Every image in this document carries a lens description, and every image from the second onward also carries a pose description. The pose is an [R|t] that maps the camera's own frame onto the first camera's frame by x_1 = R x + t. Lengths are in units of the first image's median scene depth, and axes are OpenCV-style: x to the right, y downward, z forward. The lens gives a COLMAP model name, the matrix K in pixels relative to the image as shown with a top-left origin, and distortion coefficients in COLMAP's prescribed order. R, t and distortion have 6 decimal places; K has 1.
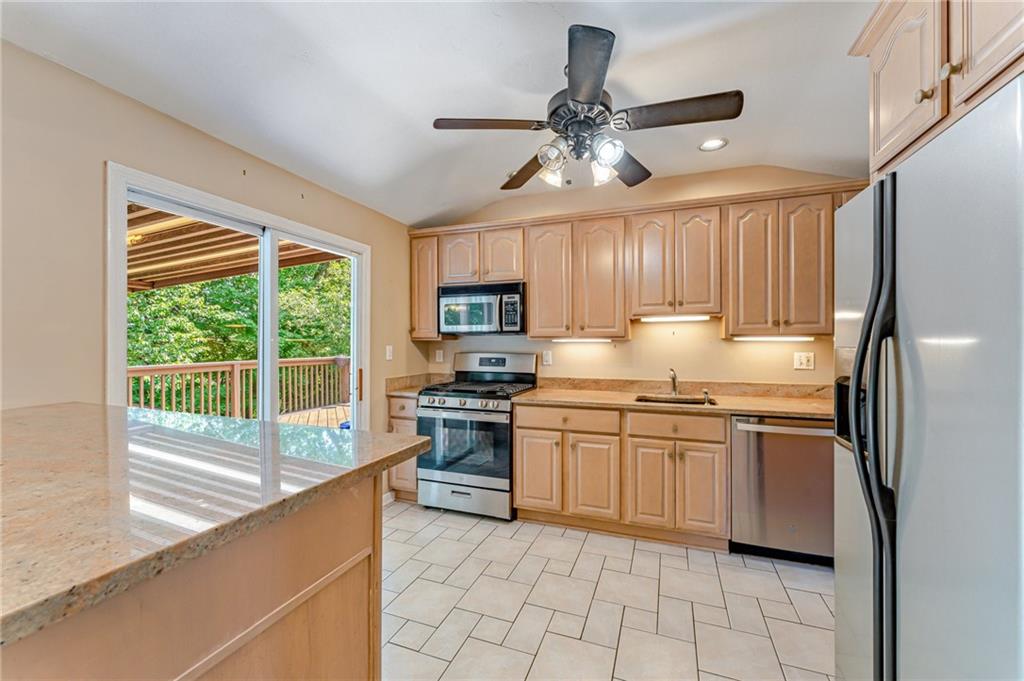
lens RADIAL K [[405.3, 0, 506.2], [0, 405.3, 337.7], [0, 0, 1]] dist [0.000064, 0.000312]
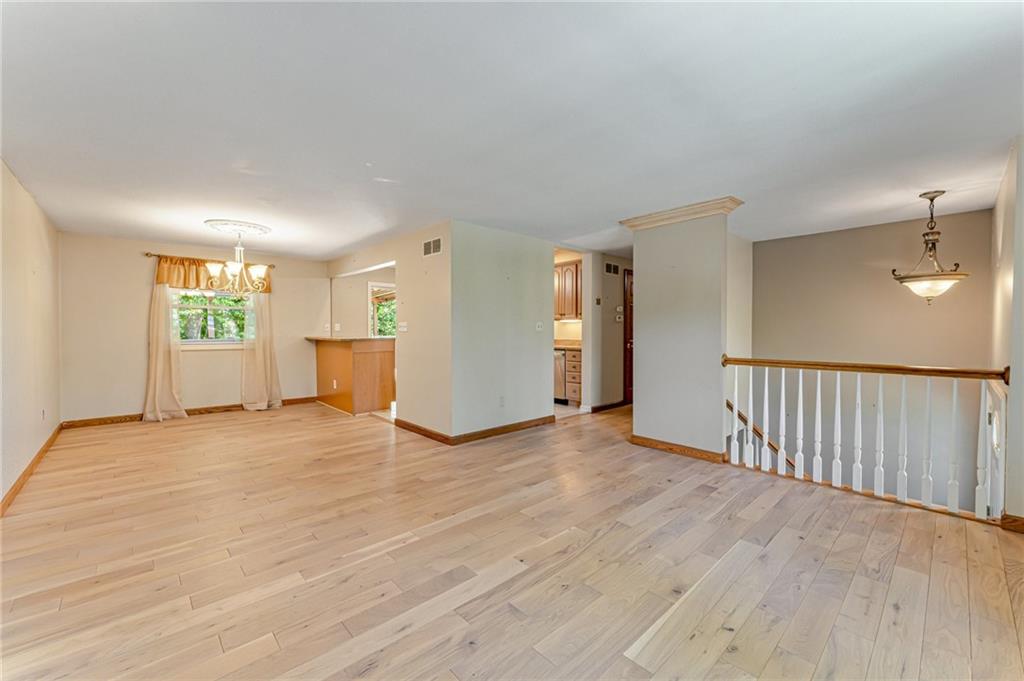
lens RADIAL K [[405.3, 0, 506.2], [0, 405.3, 337.7], [0, 0, 1]] dist [0.000064, 0.000312]
pose [[0.897924, 0.006037, -0.440110, 1.195406], [0.007255, 0.999567, 0.028511, 0.030170], [0.440092, -0.028794, 0.897491, -1.193041]]
